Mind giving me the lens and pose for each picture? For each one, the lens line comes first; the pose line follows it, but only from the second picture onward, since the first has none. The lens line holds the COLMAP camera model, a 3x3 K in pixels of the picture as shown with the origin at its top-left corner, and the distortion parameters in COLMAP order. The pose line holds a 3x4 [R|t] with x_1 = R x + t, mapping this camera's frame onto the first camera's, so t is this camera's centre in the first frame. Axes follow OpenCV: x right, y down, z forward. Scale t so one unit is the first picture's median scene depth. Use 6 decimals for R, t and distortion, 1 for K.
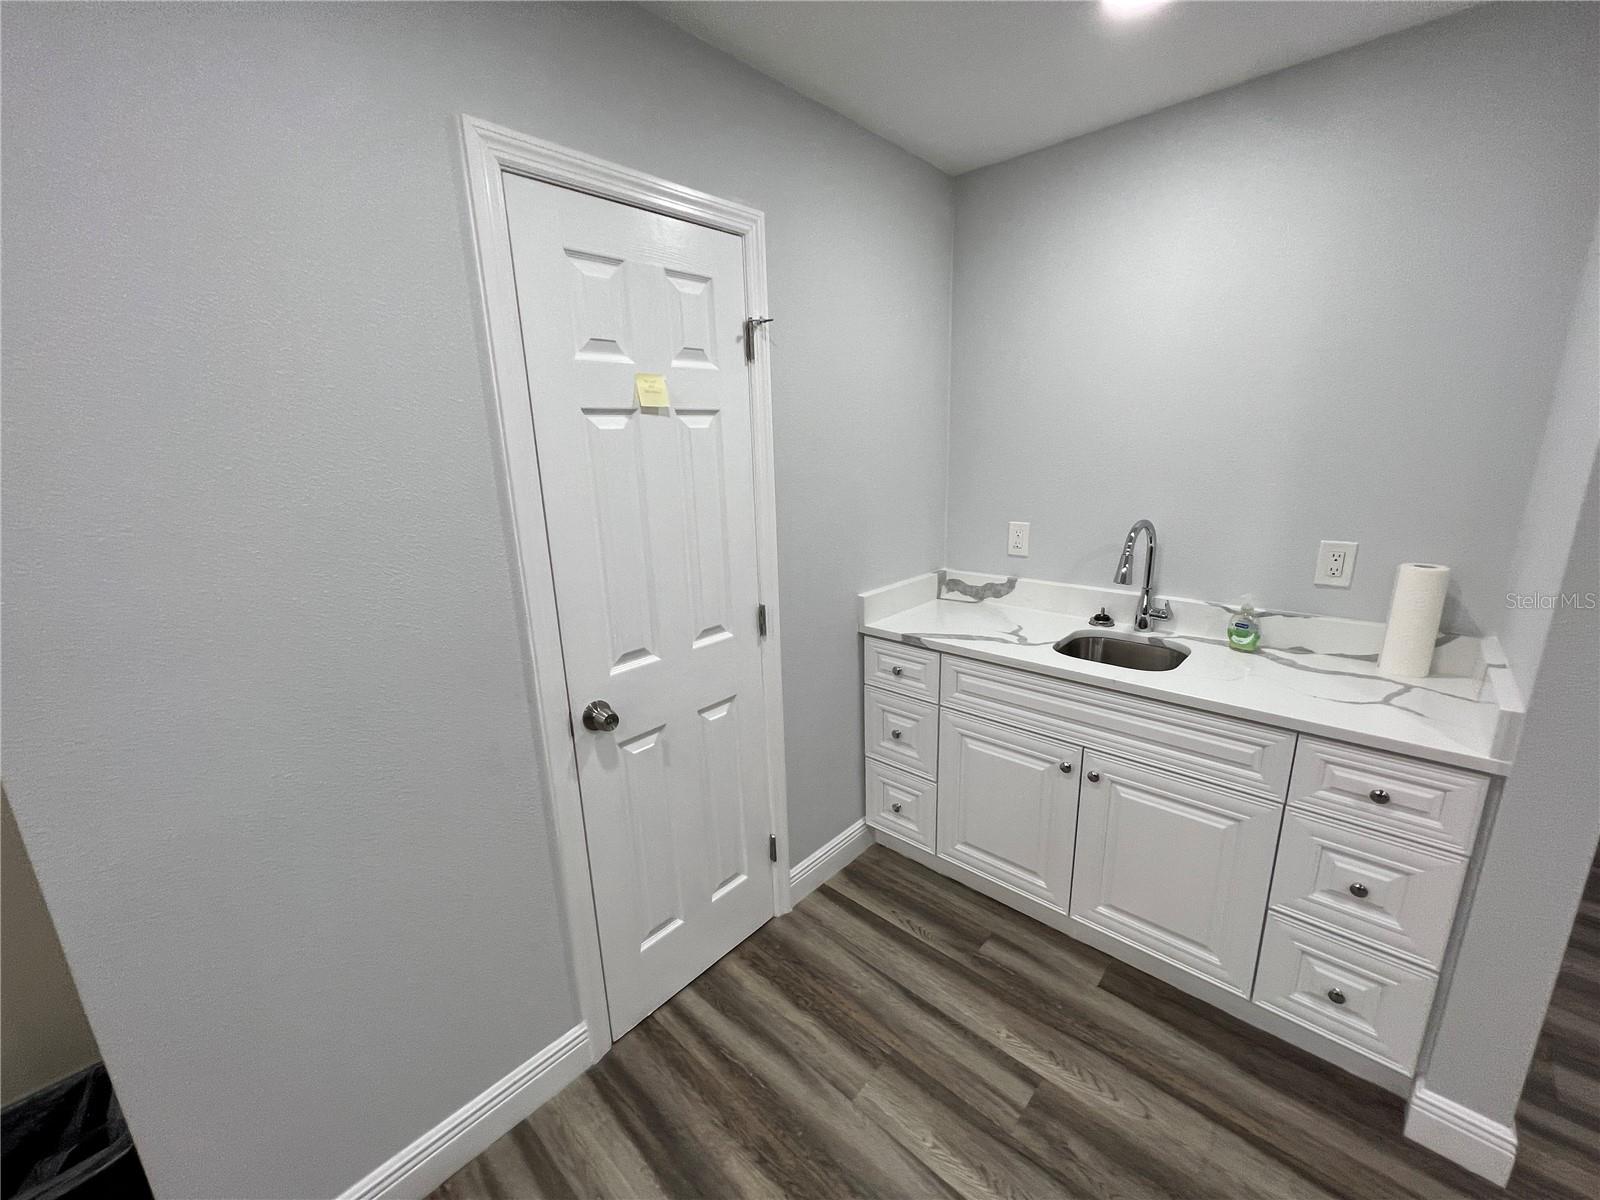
lens RADIAL K [[640.0, 0, 803.0], [0, 640.0, 596.4], [0, 0, 1]] dist [-0.002544, 0.000805]
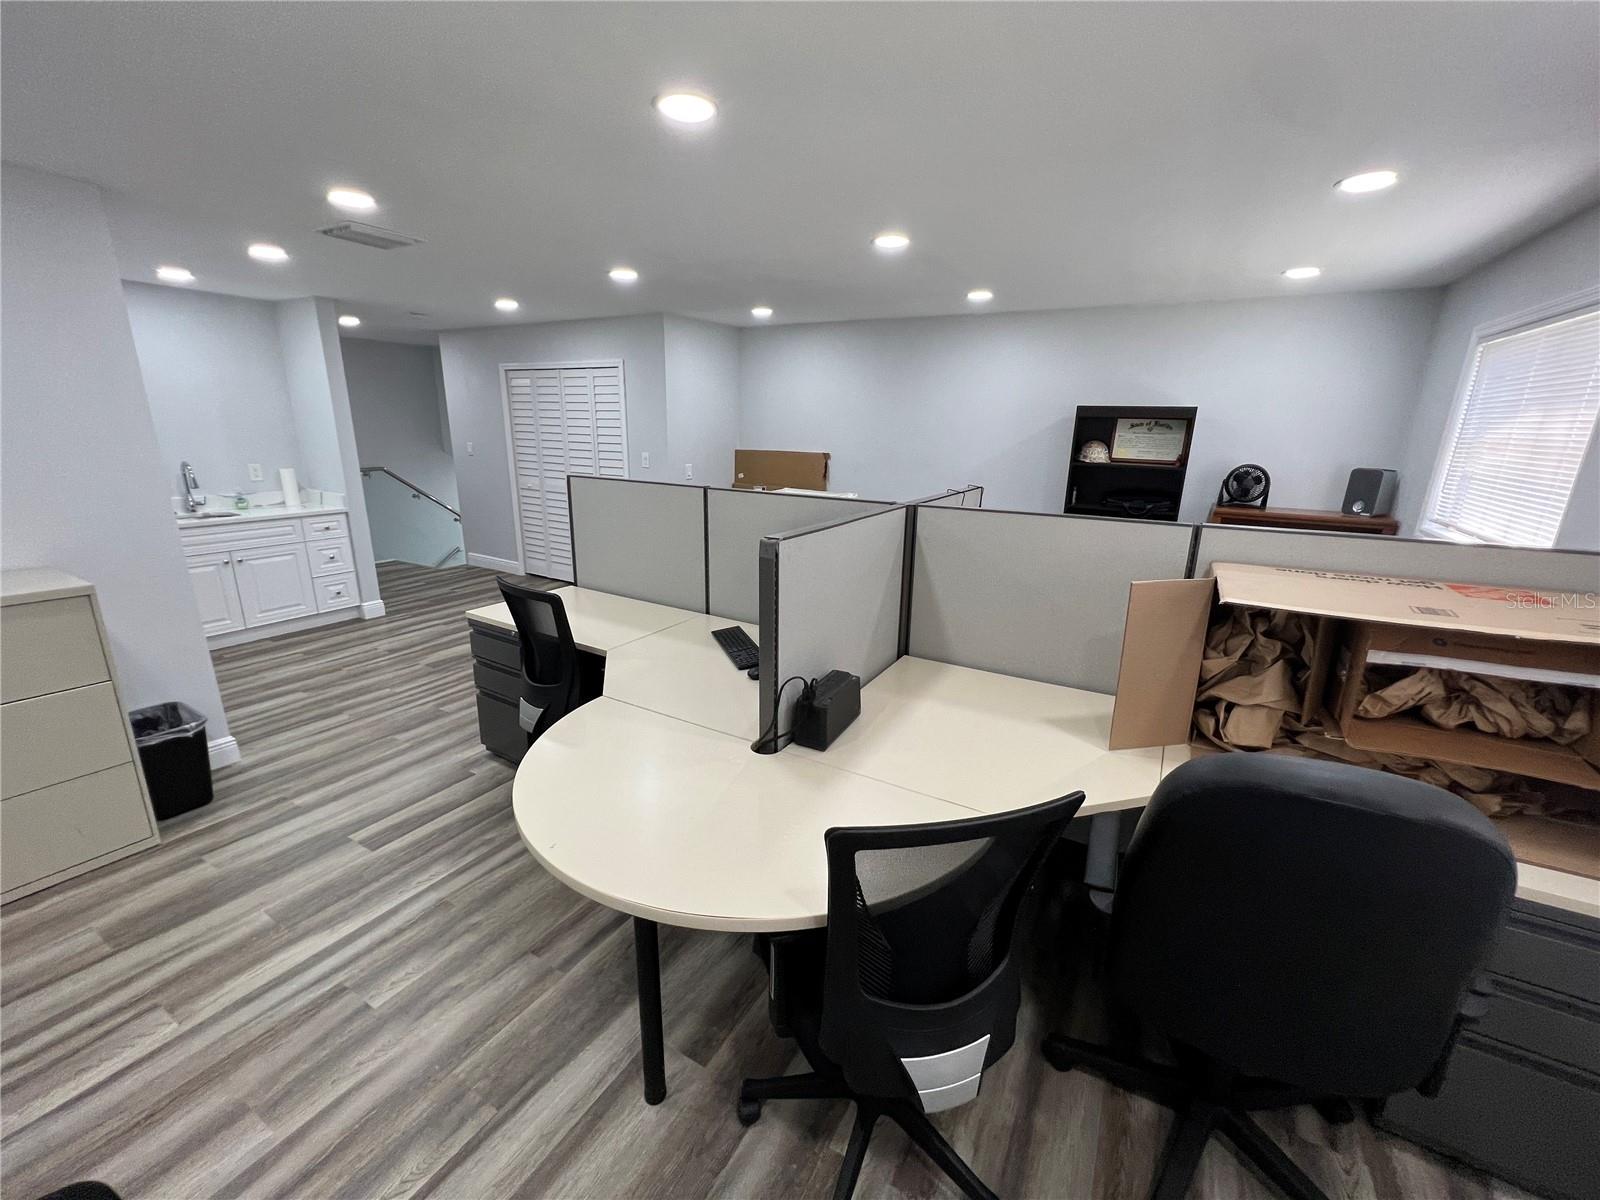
lens RADIAL K [[640.0, 0, 808.1], [0, 640.0, 599.5], [0, 0, 1]] dist [-0.002544, 0.000805]
pose [[-0.233637, -0.237171, 0.942955, -2.517892], [0.213200, 0.933699, 0.287668, 0.177628], [-0.948662, 0.268248, -0.167582, -0.676630]]
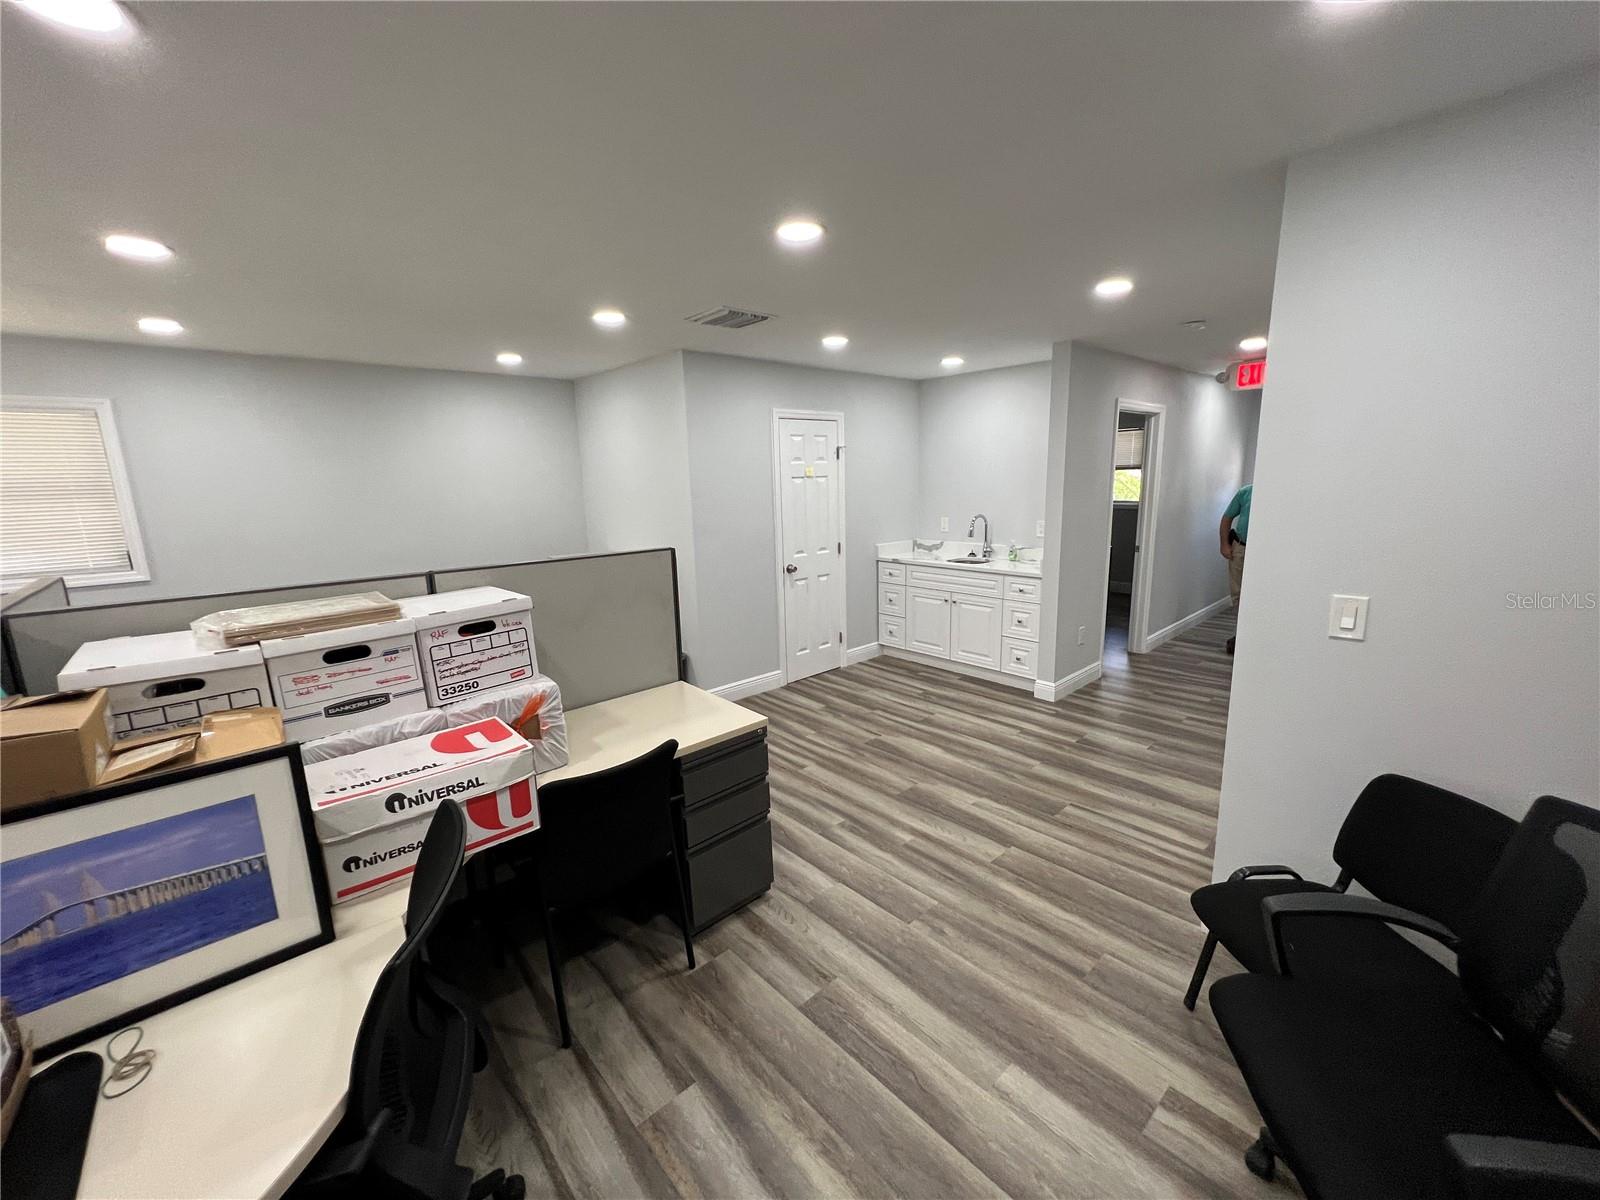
lens RADIAL K [[640.0, 0, 799.2], [0, 640.0, 607.7], [0, 0, 1]] dist [-0.002544, 0.000805]
pose [[0.995292, 0.020725, -0.094676, 0.034955], [-0.023851, 0.999203, -0.032006, 0.420444], [0.093937, 0.034114, 0.994994, -1.941300]]
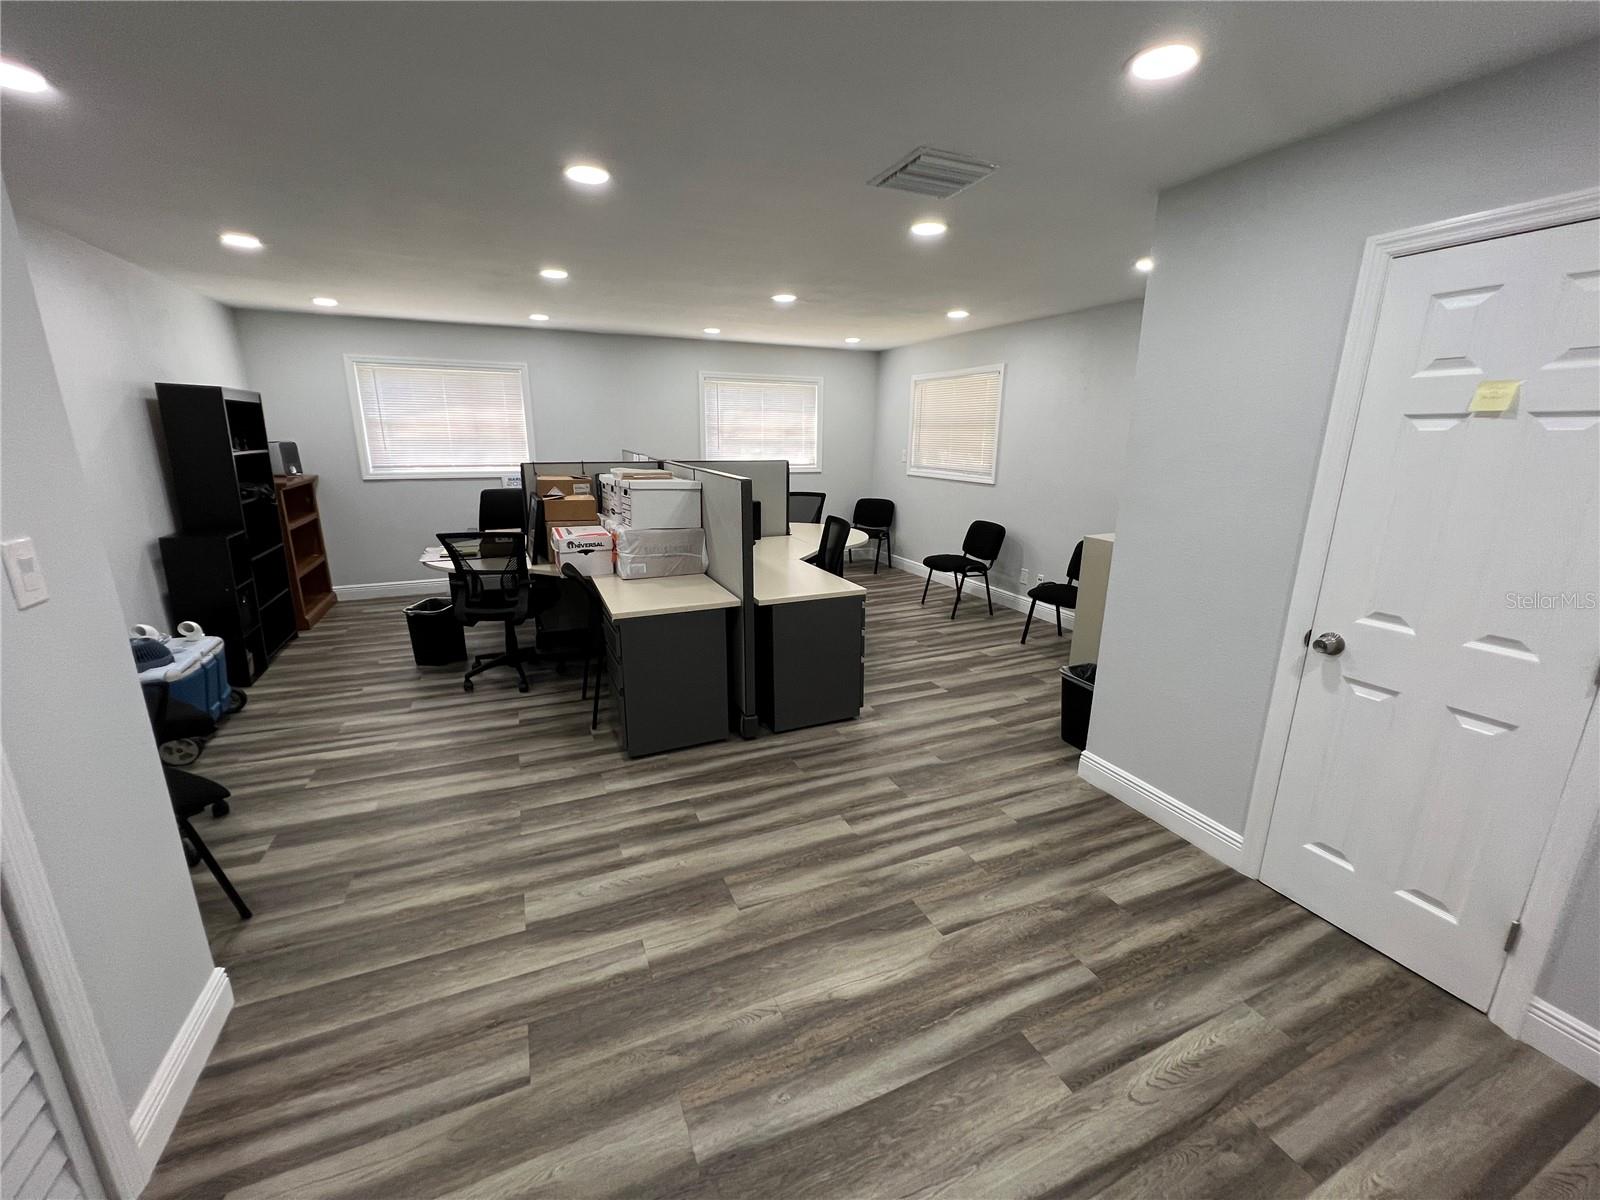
lens RADIAL K [[640.0, 0, 793.2], [0, 640.0, 598.7], [0, 0, 1]] dist [-0.002544, 0.000805]
pose [[-0.402048, 0.252991, -0.879973, 1.106496], [-0.217404, 0.907208, 0.360151, -0.117532], [0.889434, 0.336108, -0.309740, 0.325361]]
